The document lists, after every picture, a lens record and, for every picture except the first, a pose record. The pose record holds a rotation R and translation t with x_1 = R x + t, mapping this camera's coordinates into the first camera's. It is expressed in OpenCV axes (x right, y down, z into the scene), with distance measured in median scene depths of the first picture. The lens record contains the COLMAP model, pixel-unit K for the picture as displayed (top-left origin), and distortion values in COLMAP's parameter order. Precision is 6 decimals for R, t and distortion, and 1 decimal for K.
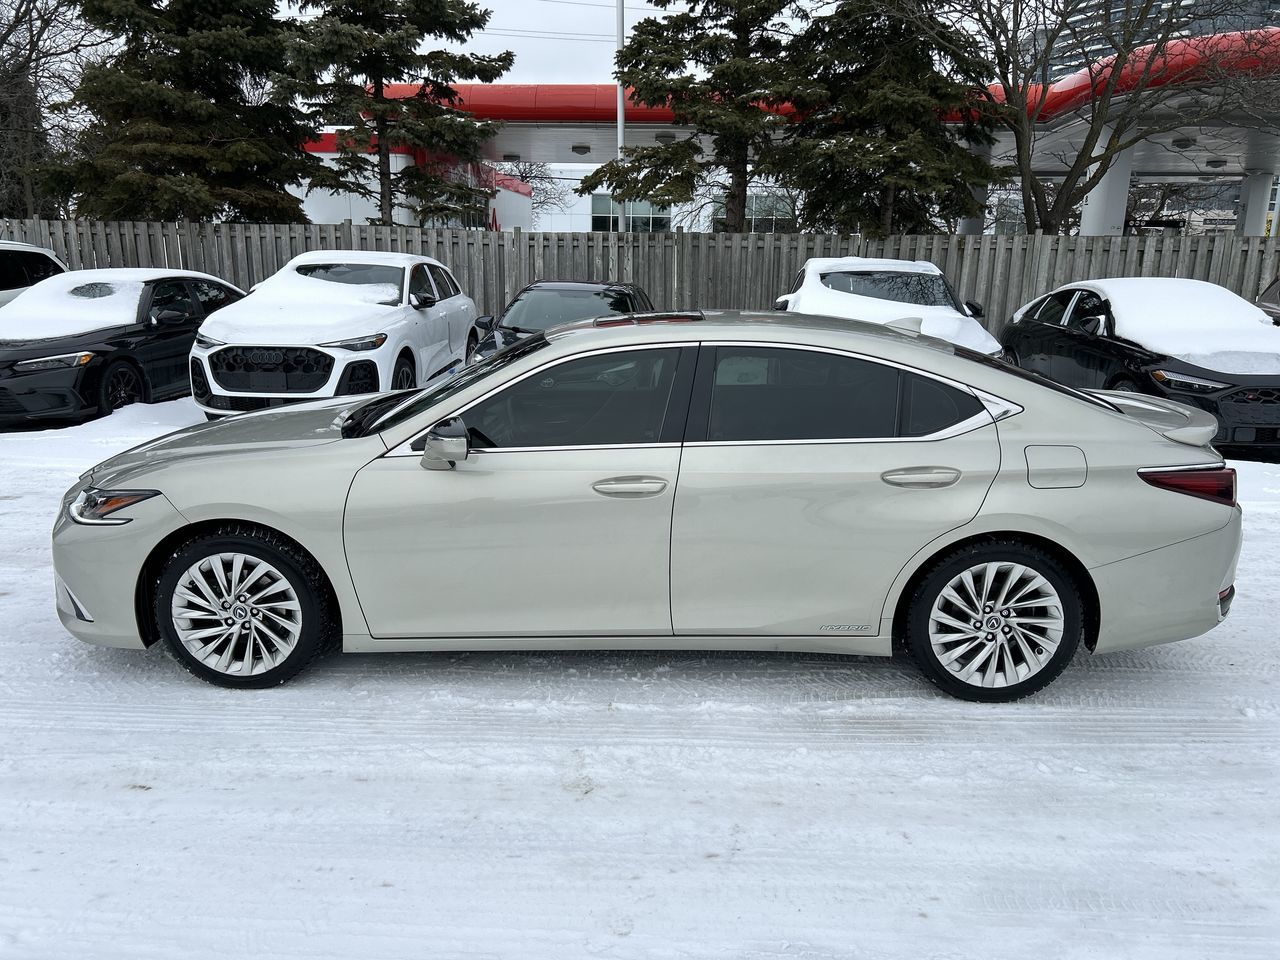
lens RADIAL K [[955.9, 0, 622.6], [0, 955.9, 490.4], [0, 0, 1]] dist [0.057013, -0.055720]
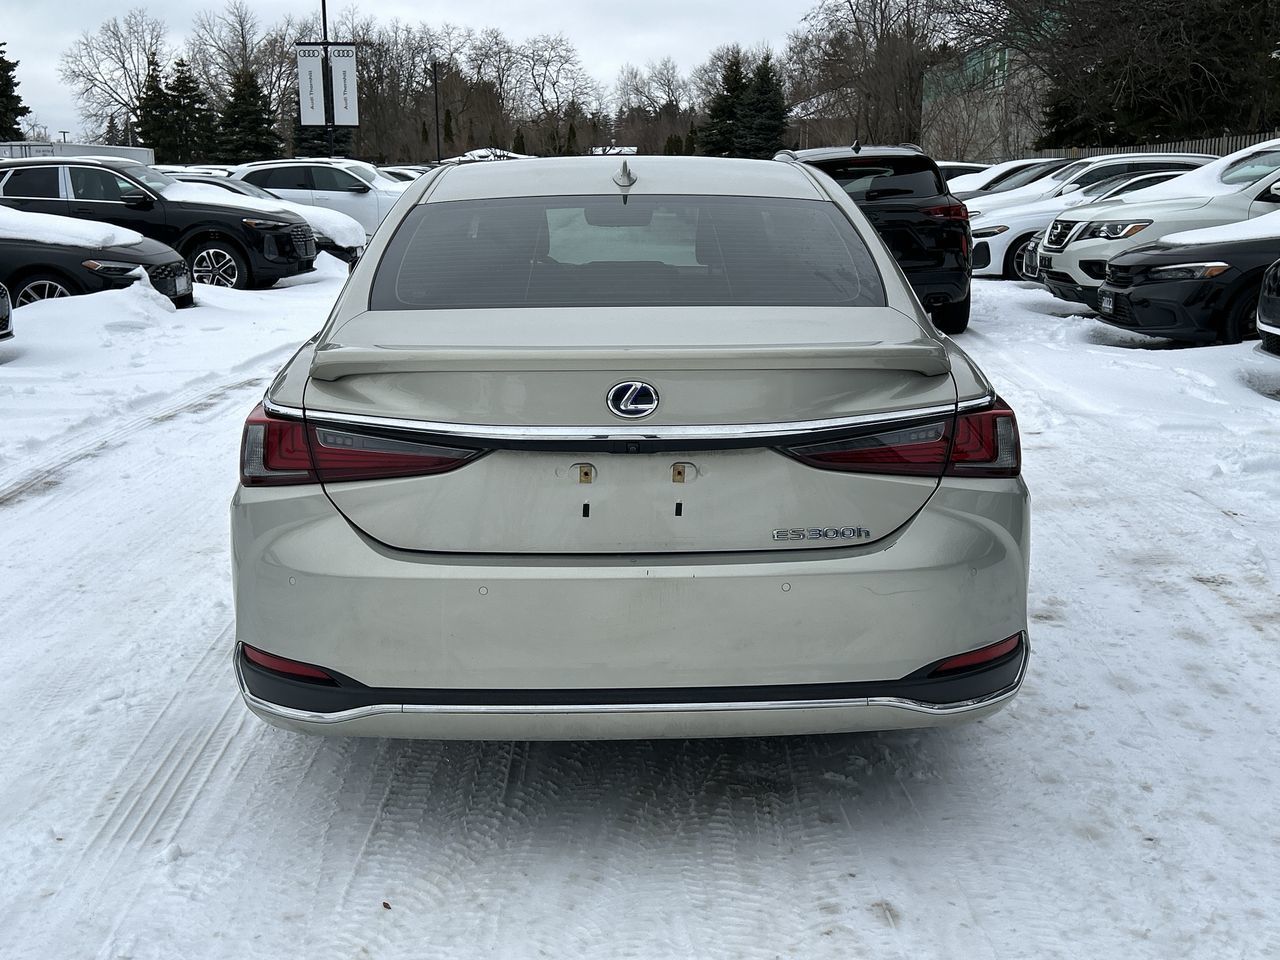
lens RADIAL K [[1383.8, 0, 640.2], [0, 1383.8, 479.2], [0, 0, 1]] dist [0.035803, 0.000000]
pose [[0.050359, 0.198470, -0.978812, 1.364840], [-0.230941, 0.955809, 0.181924, -0.170989], [0.971664, 0.216887, 0.093968, 1.124751]]
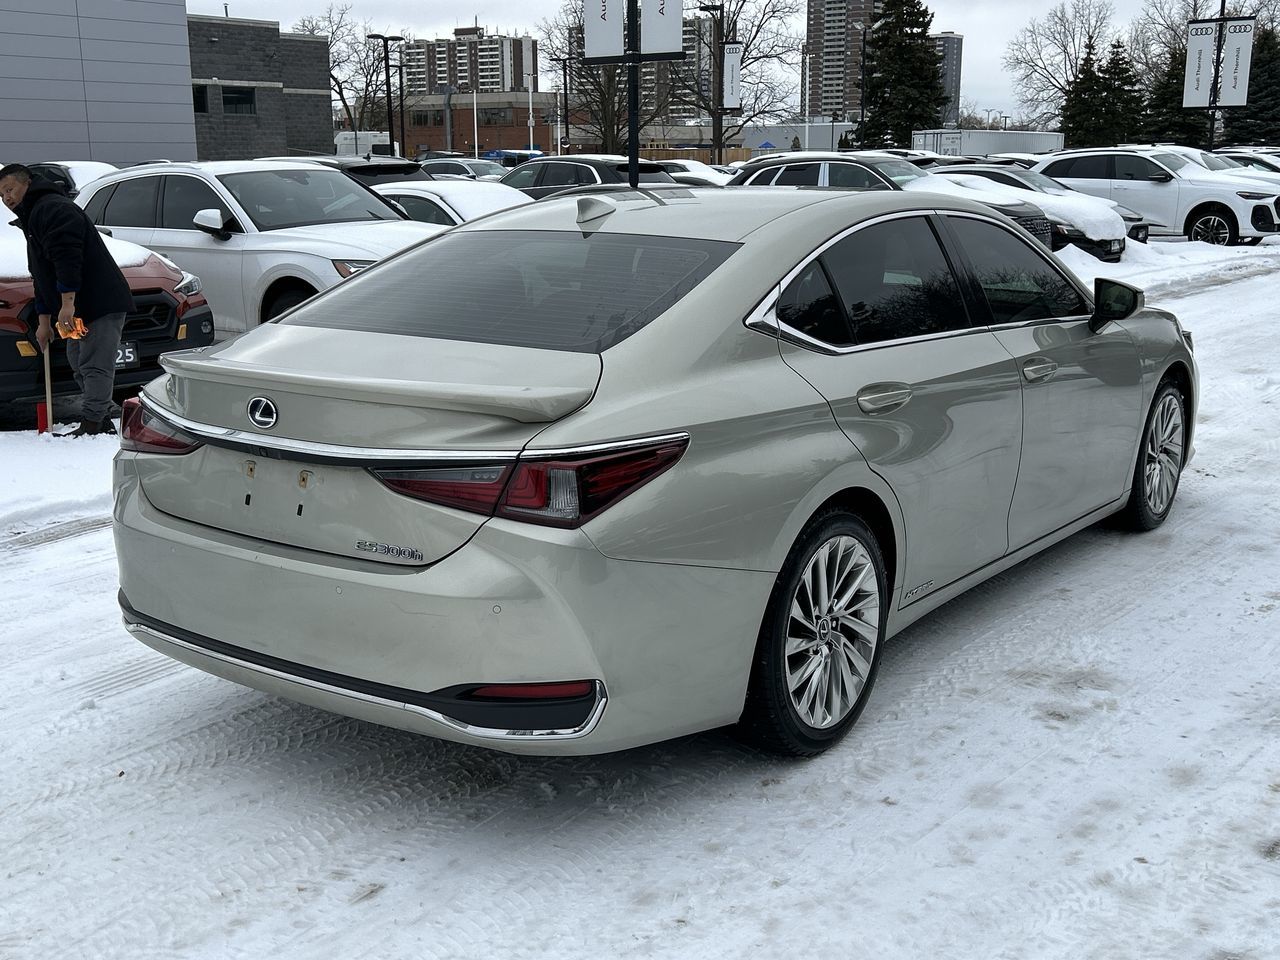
lens RADIAL K [[1383.8, 0, 637.7], [0, 1383.8, 482.7], [0, 0, 1]] dist [0.035803, 0.000000]
pose [[-0.562220, 0.175275, -0.808200, 1.235471], [-0.196713, 0.920887, 0.336556, -0.372754], [0.803251, 0.348203, -0.483263, 1.786733]]
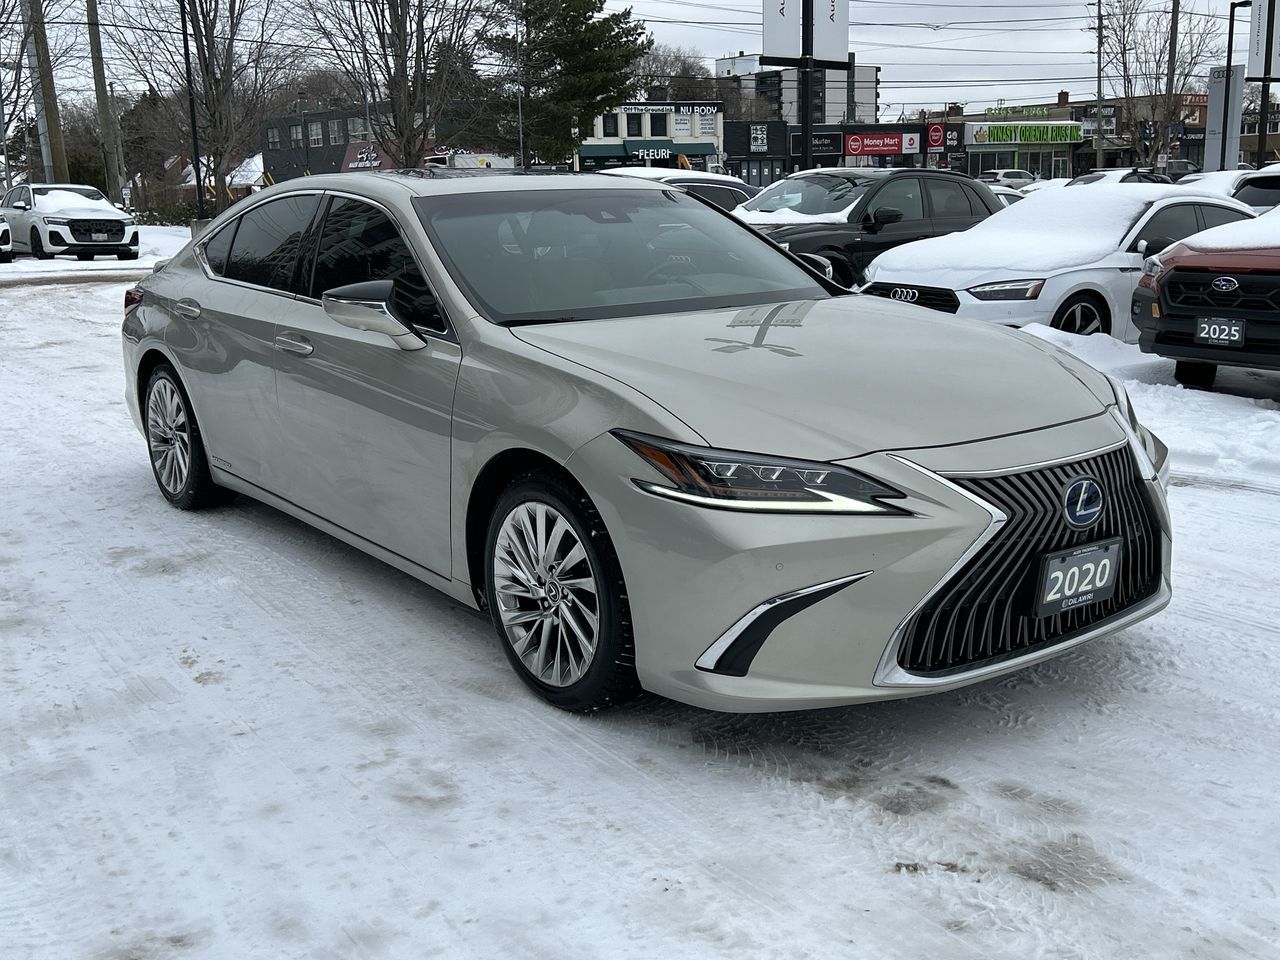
lens RADIAL K [[1314.5, 0, 635.5], [0, 1314.5, 478.4], [0, 0, 1]] dist [0.032301, 0.000000]
pose [[-0.639595, -0.167115, 0.750327, -1.126279], [0.194489, 0.909147, 0.368274, -0.399624], [-0.743702, 0.381477, -0.548984, 1.930407]]
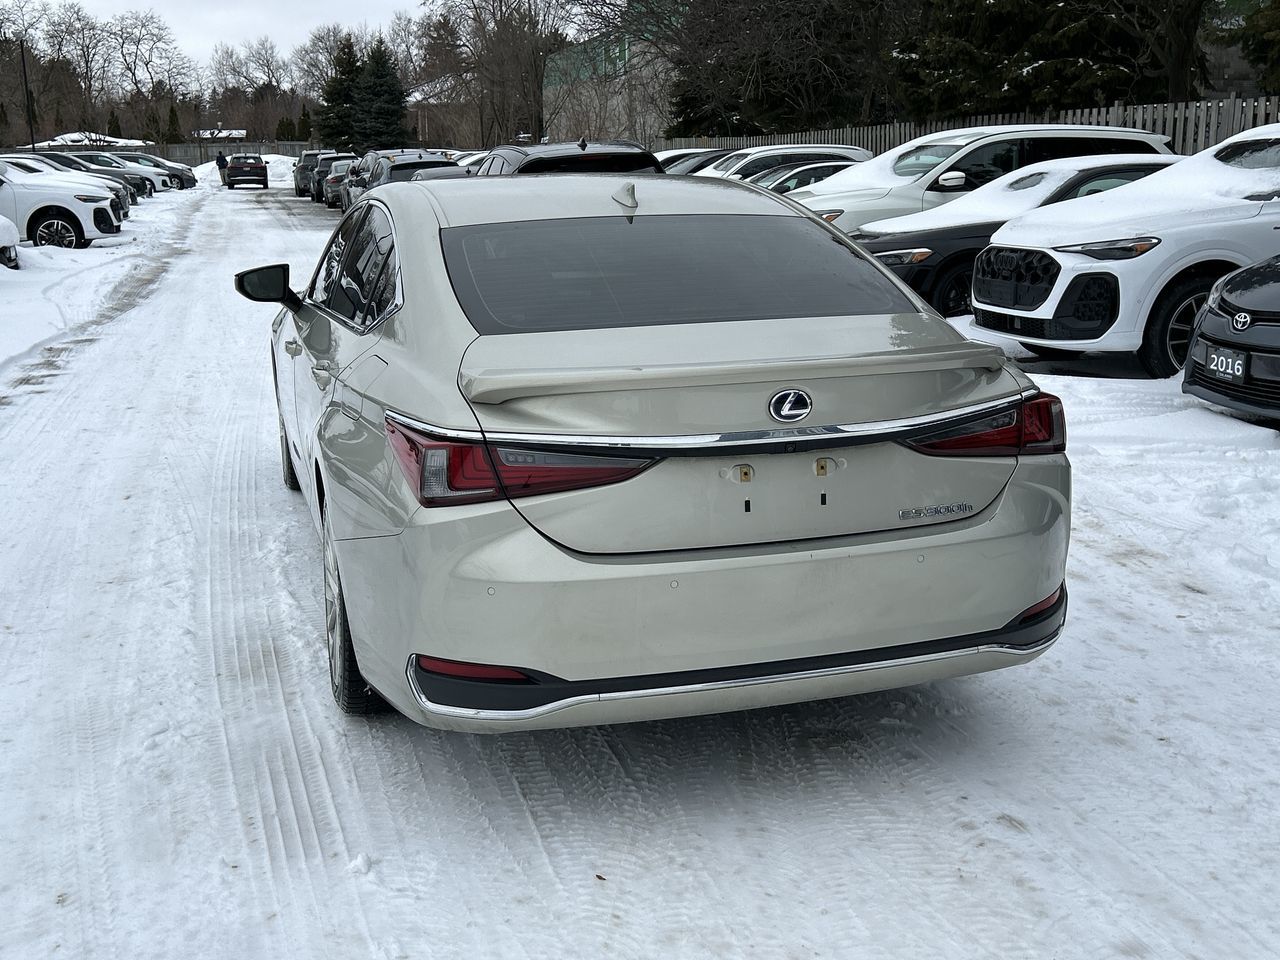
lens RADIAL K [[1383.8, 0, 647.0], [0, 1383.8, 474.5], [0, 0, 1]] dist [0.035803, 0.000000]
pose [[0.322869, 0.193273, -0.926499, 1.393953], [-0.207206, 0.969613, 0.130060, -0.129845], [0.923483, 0.149984, 0.353106, 0.824399]]
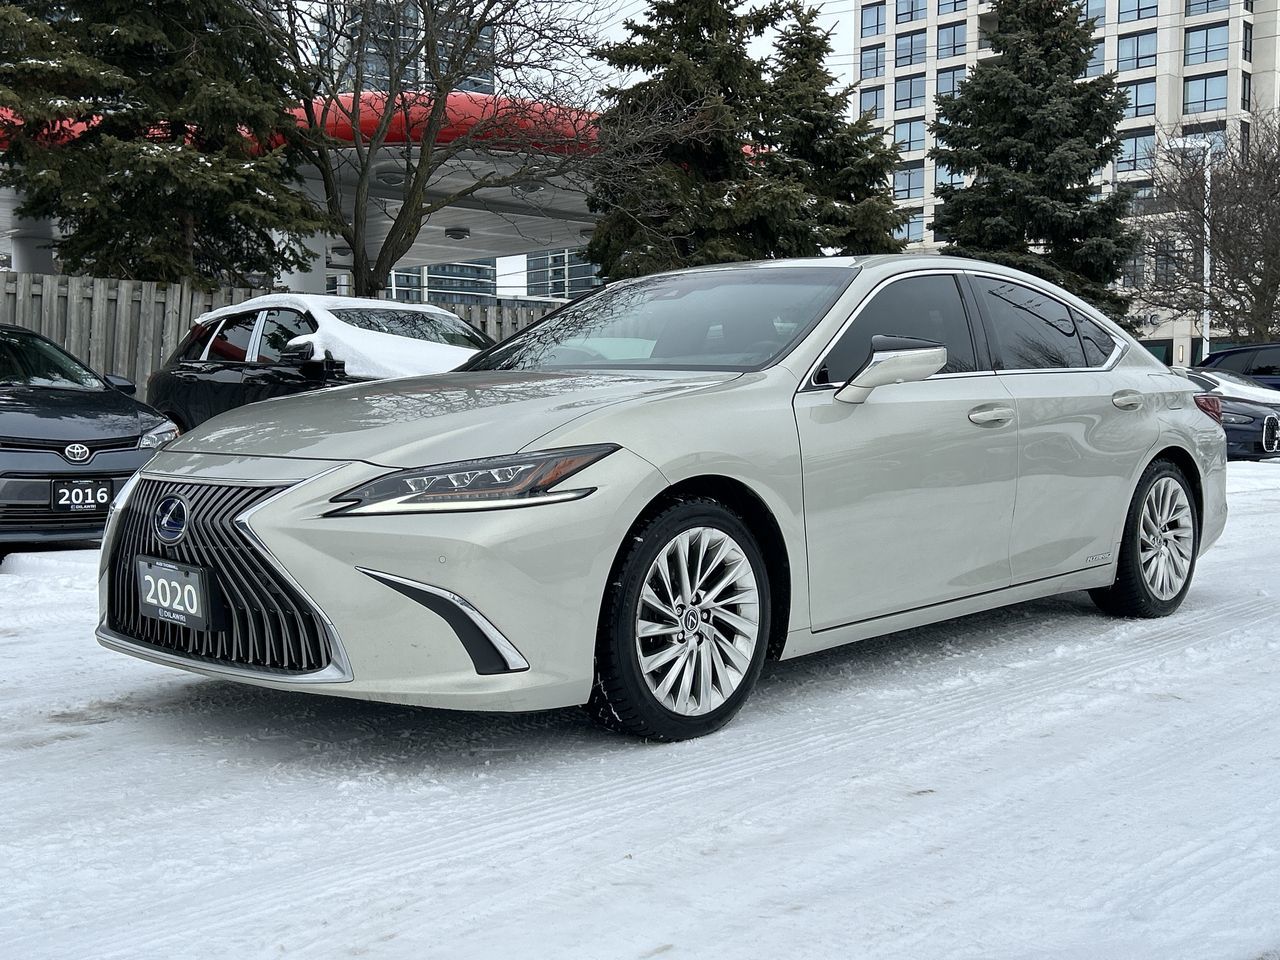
lens RADIAL K [[1456.3, 0, 636.3], [0, 1456.3, 484.1], [0, 0, 1]] dist [0.081146, 0.000000]
pose [[0.661890, -0.054756, 0.747598, -1.210545], [0.185253, 0.978341, -0.092358, 0.121626], [-0.726349, 0.199625, 0.657698, 0.333133]]
